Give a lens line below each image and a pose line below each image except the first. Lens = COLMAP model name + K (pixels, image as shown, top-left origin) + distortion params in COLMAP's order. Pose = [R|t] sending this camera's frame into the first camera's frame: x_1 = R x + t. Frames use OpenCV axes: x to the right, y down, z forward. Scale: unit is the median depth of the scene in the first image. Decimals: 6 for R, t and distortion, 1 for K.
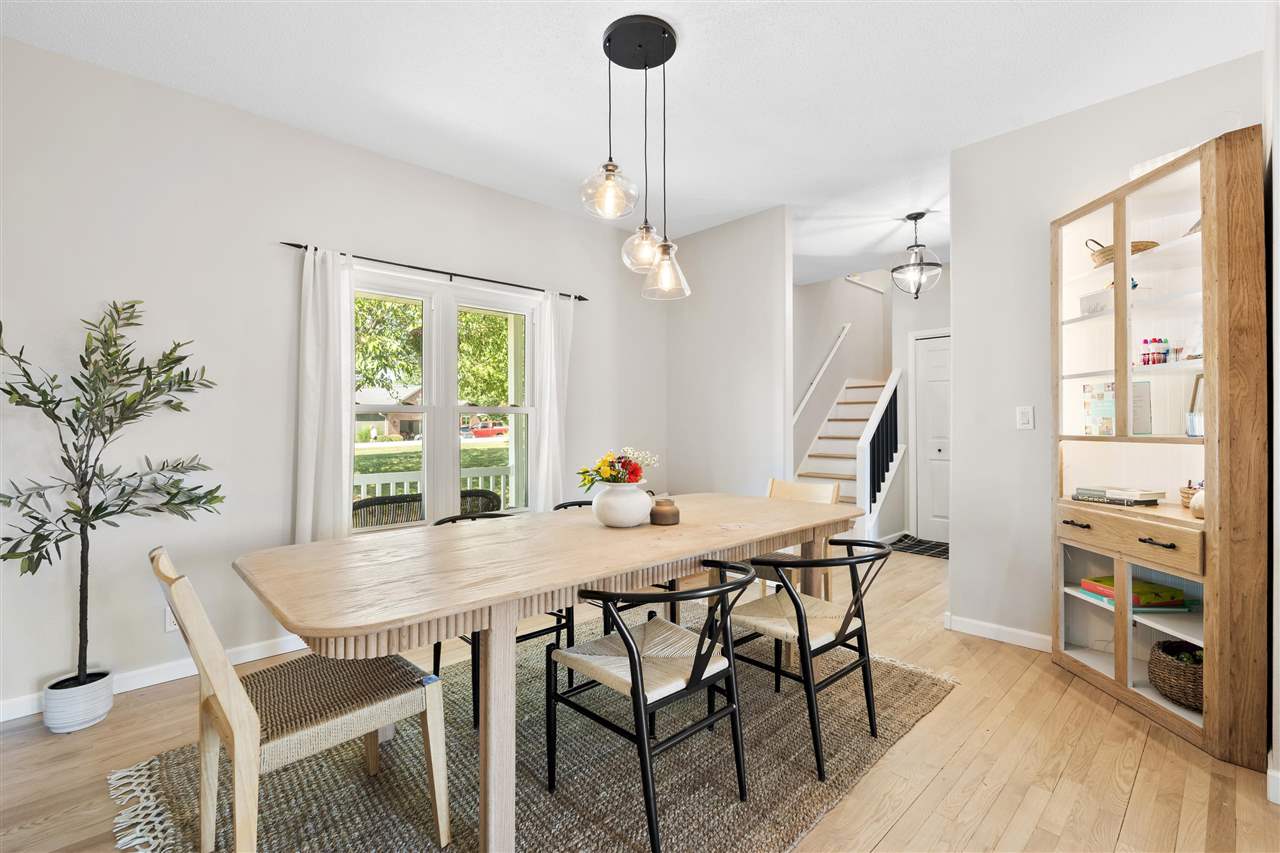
lens RADIAL K [[566.6, 0, 637.8], [0, 566.6, 418.6], [0, 0, 1]] dist [-0.003202, 0.000137]
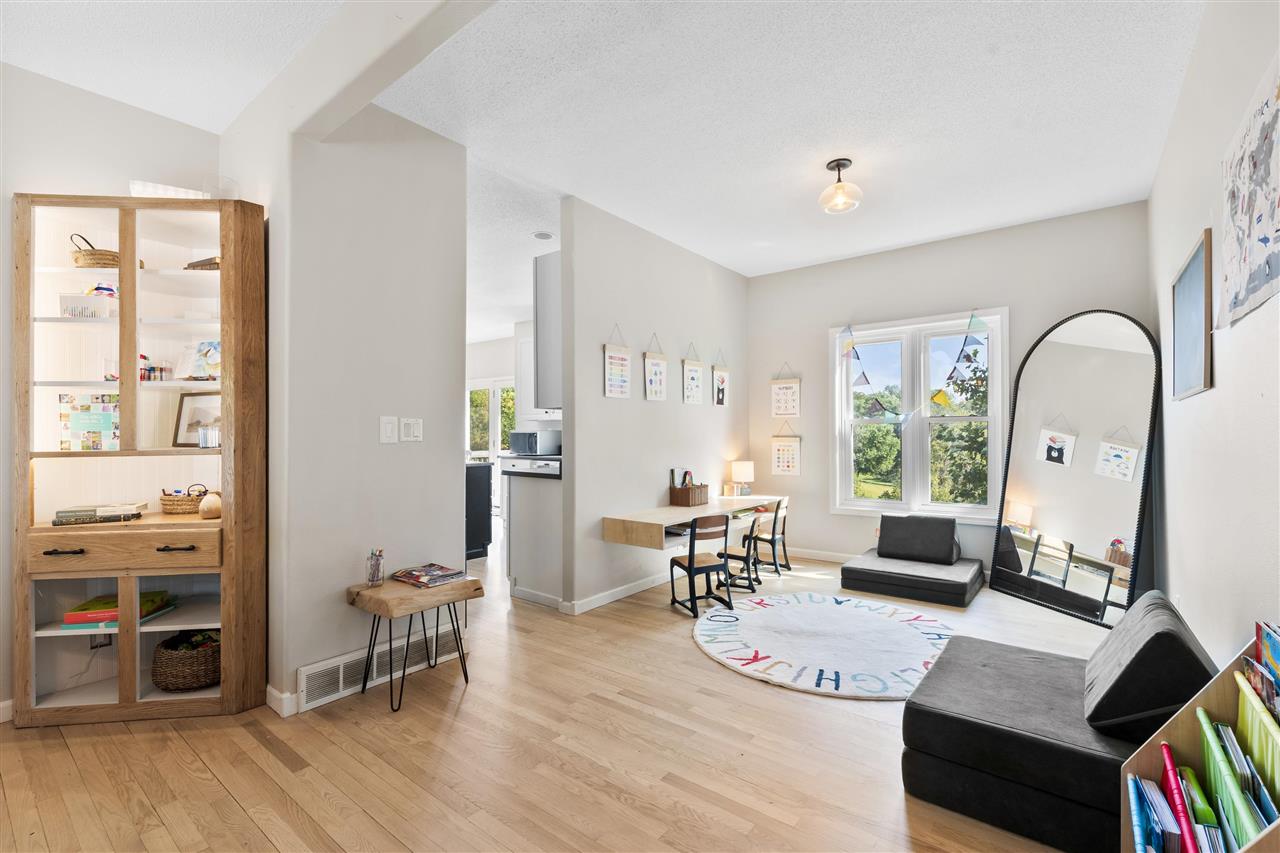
lens RADIAL K [[566.6, 0, 637.2], [0, 566.6, 432.3], [0, 0, 1]] dist [-0.003202, 0.000137]
pose [[-0.139059, 0.006023, 0.990266, -0.265083], [0.000041, 0.999982, -0.006076, 0.006541], [-0.990284, -0.000805, -0.139057, 0.286075]]
